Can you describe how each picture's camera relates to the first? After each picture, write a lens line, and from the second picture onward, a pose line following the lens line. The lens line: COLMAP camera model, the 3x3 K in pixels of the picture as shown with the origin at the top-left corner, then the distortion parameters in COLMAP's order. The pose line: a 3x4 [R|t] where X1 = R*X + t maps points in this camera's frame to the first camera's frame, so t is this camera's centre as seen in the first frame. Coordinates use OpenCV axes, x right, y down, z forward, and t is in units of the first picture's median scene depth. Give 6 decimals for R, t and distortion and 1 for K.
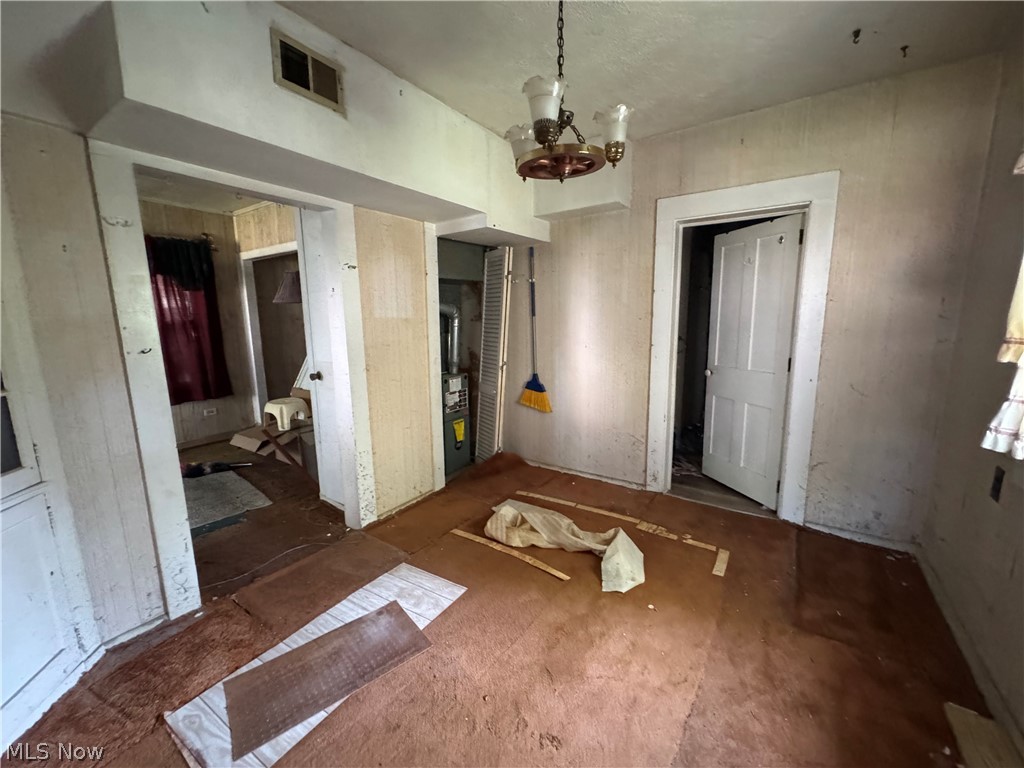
lens RADIAL K [[409.3, 0, 512.0], [0, 409.3, 384.0], [0, 0, 1]] dist [-0.001378, 0.000262]
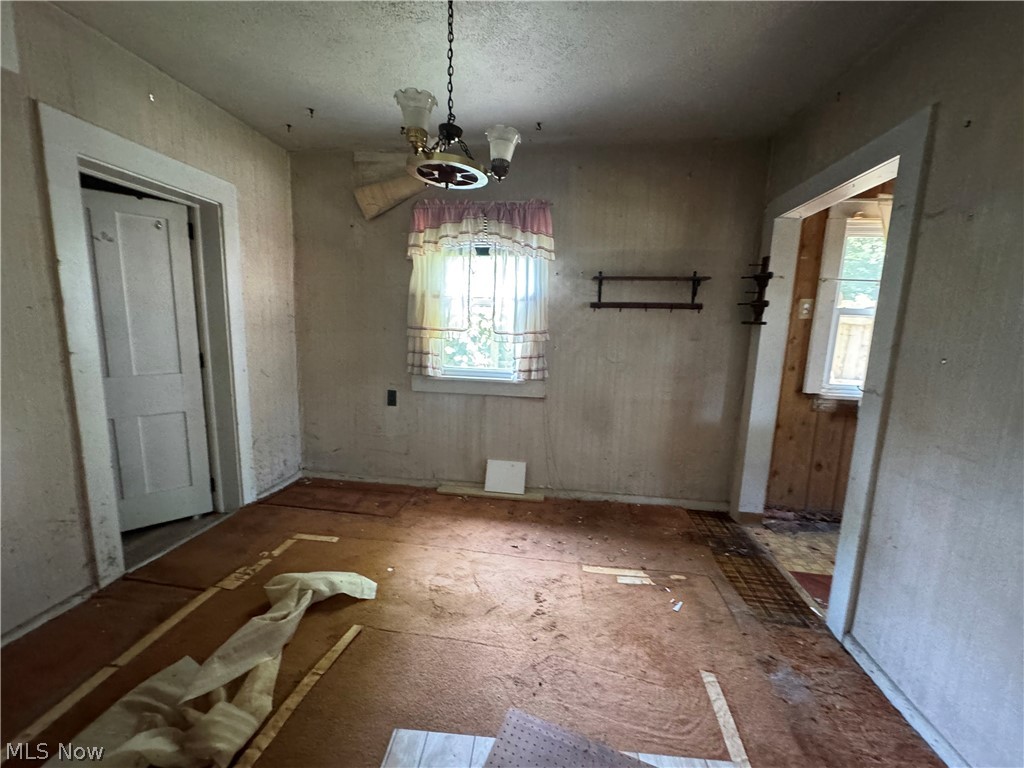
lens RADIAL K [[409.0, 0, 512.0], [0, 409.0, 384.0], [0, 0, 1]] dist [0.001139, 0.000247]
pose [[-0.459391, -0.133918, 0.878081, -0.544657], [0.119486, 0.970267, 0.210490, -0.113218], [-0.880161, 0.201615, -0.429731, 0.794932]]
